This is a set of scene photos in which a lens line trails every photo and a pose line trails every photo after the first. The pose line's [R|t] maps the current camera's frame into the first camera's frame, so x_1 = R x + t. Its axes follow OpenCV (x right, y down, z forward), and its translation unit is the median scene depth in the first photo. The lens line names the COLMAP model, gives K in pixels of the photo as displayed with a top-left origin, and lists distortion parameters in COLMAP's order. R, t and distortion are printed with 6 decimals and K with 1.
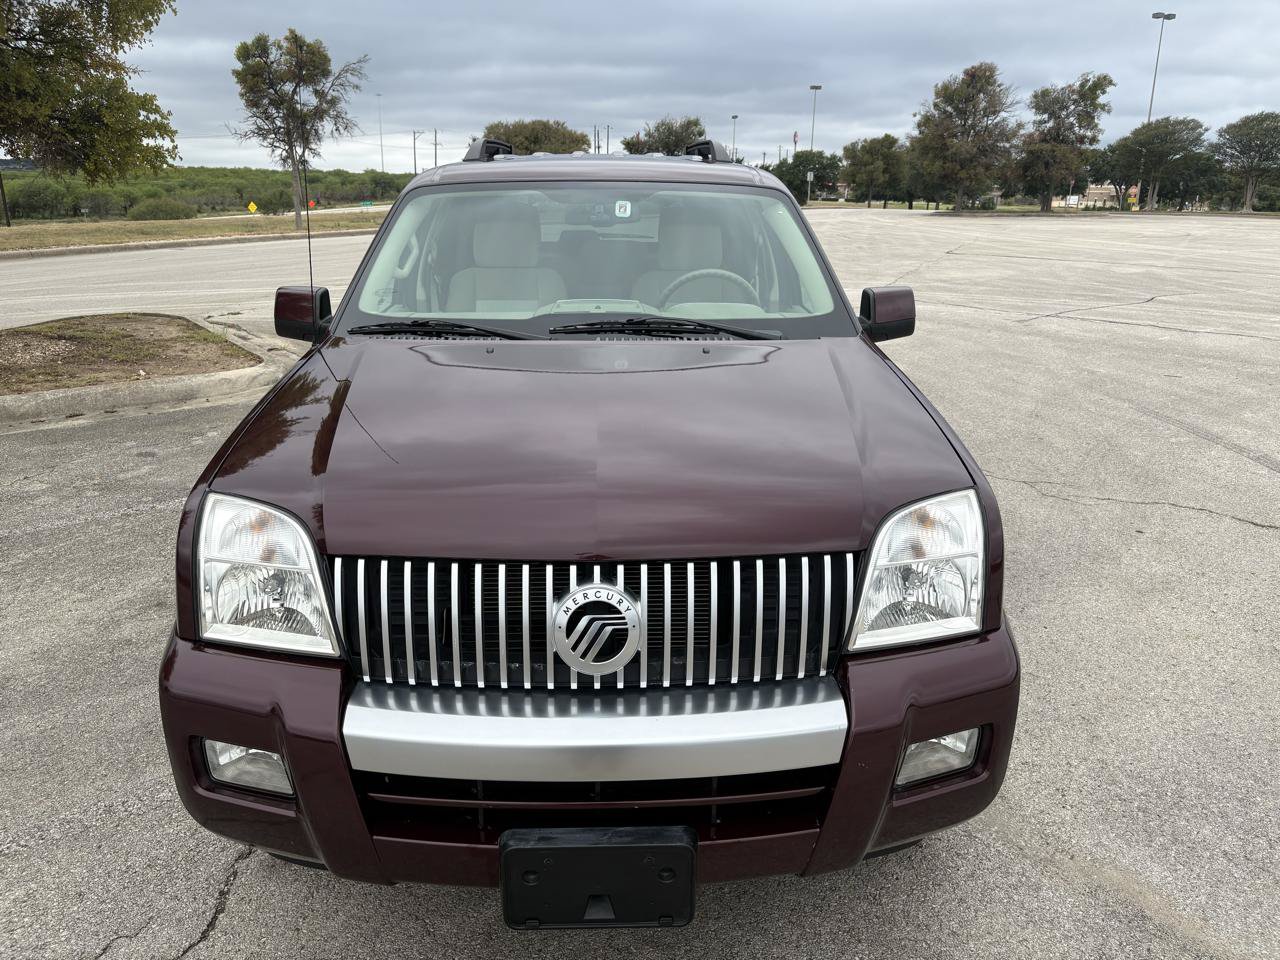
lens RADIAL K [[968.4, 0, 644.5], [0, 968.4, 475.8], [0, 0, 1]] dist [0.038180, -0.040522]
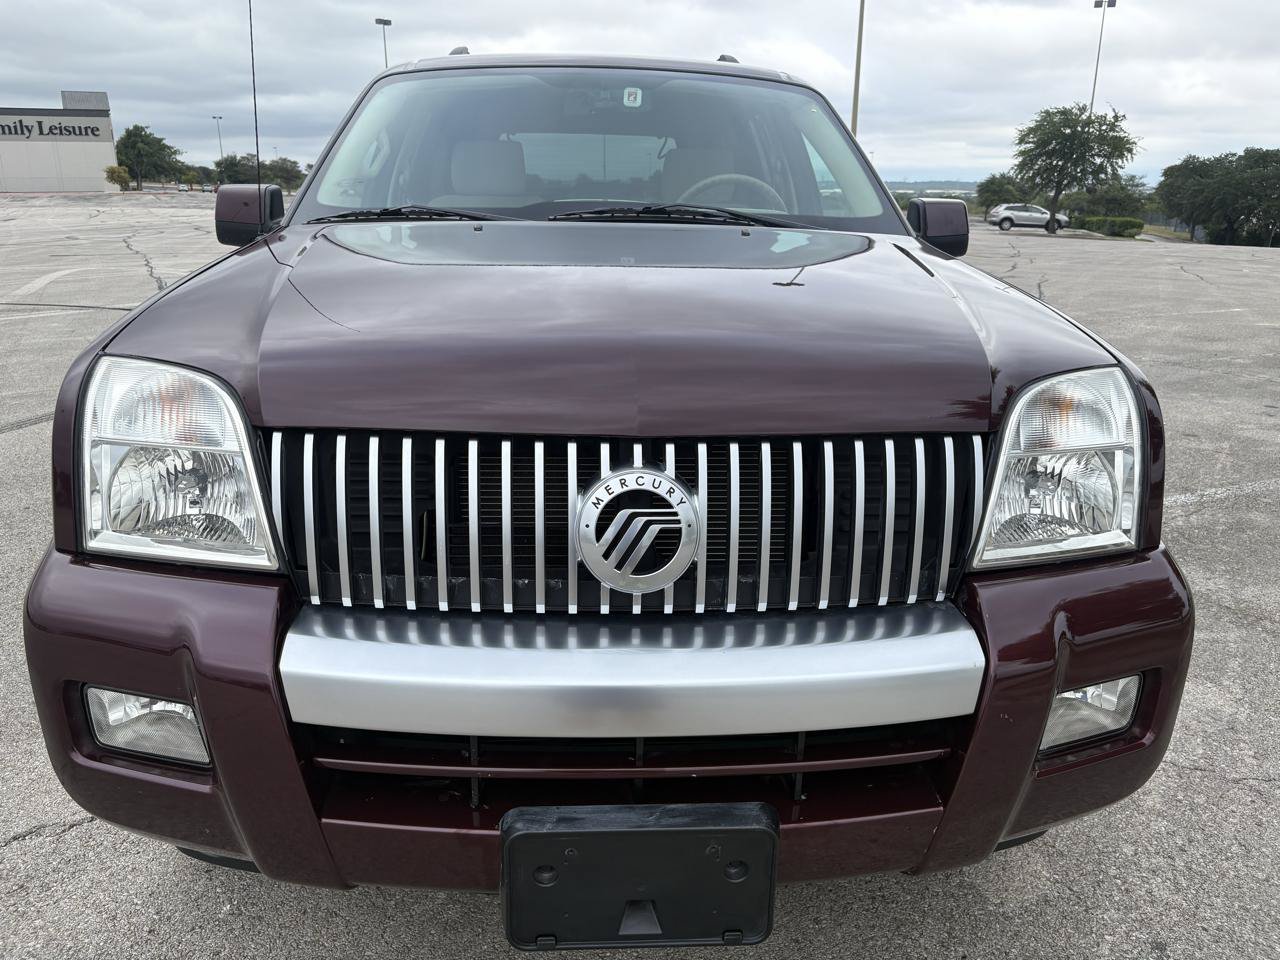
lens RADIAL K [[968.4, 0, 644.9], [0, 968.4, 472.1], [0, 0, 1]] dist [0.038180, -0.040522]
pose [[0.999374, 0.008429, 0.034373, -0.067844], [-0.007770, 0.999784, -0.019254, 0.126508], [-0.034528, 0.018974, 0.999224, 0.272174]]
